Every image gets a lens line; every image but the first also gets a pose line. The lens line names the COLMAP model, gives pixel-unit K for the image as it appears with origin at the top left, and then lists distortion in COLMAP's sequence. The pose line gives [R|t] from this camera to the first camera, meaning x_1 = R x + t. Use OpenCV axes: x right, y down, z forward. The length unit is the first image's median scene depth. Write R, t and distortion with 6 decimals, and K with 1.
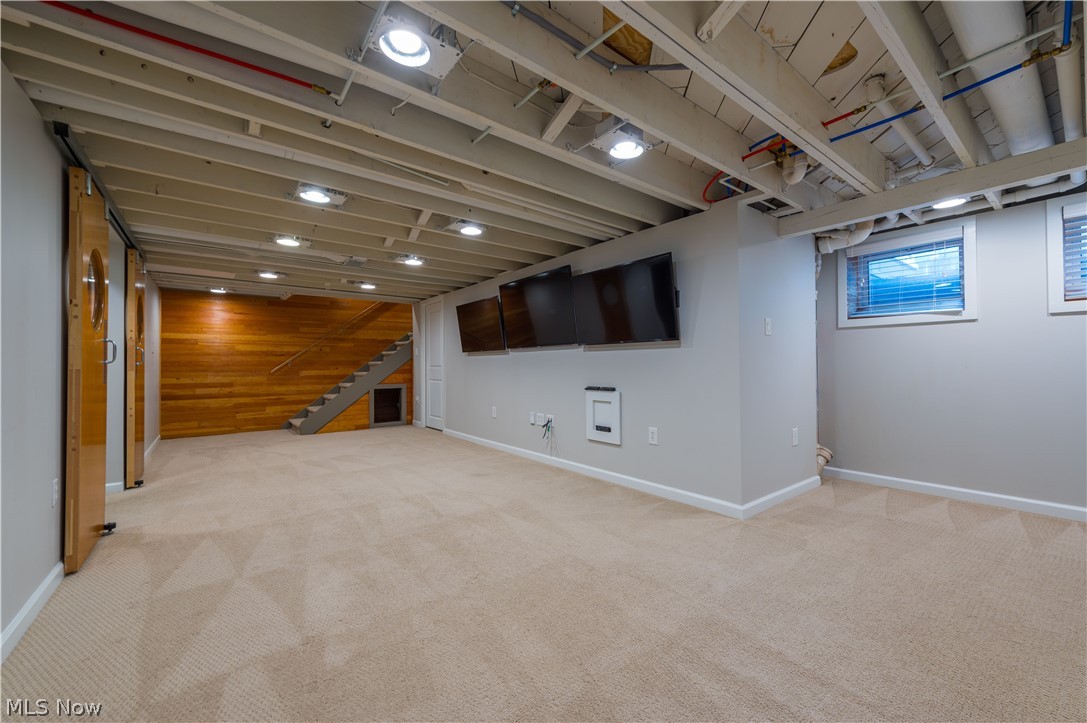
lens RADIAL K [[427.7, 0, 551.3], [0, 427.7, 354.9], [0, 0, 1]] dist [0.013857, -0.003462]
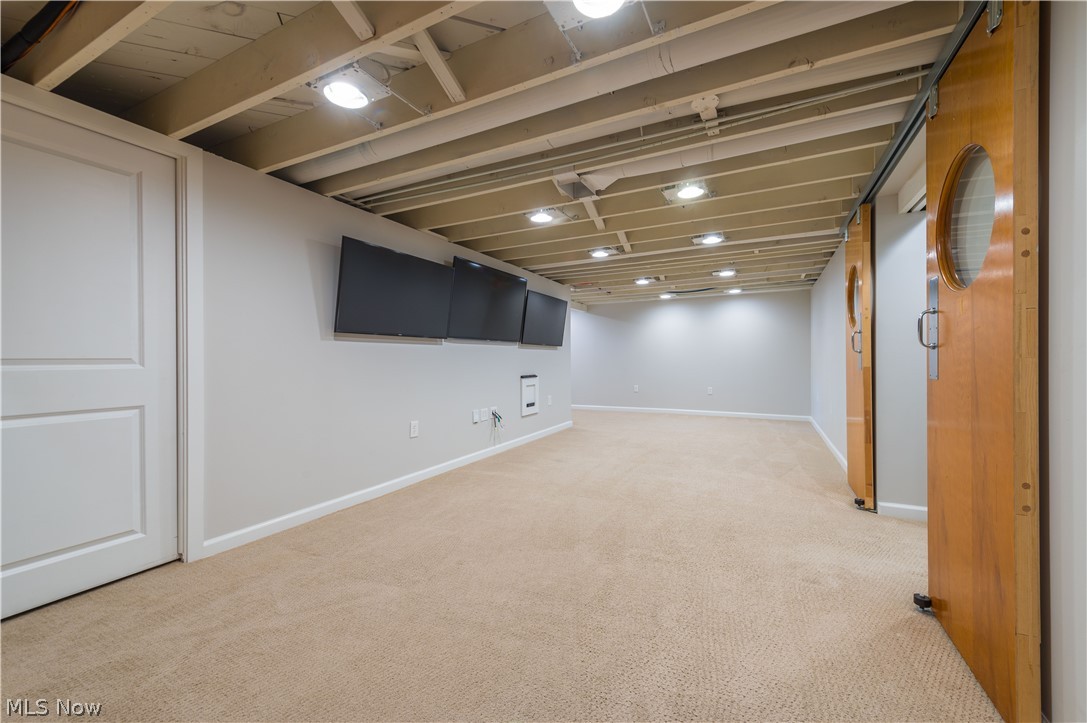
lens RADIAL K [[427.7, 0, 549.1], [0, 427.7, 364.0], [0, 0, 1]] dist [0.013857, -0.003462]
pose [[-0.423604, 0.013407, 0.905748, -1.006840], [0.001892, 0.999901, -0.013915, 0.050992], [-0.905846, -0.004181, -0.423588, 1.323047]]
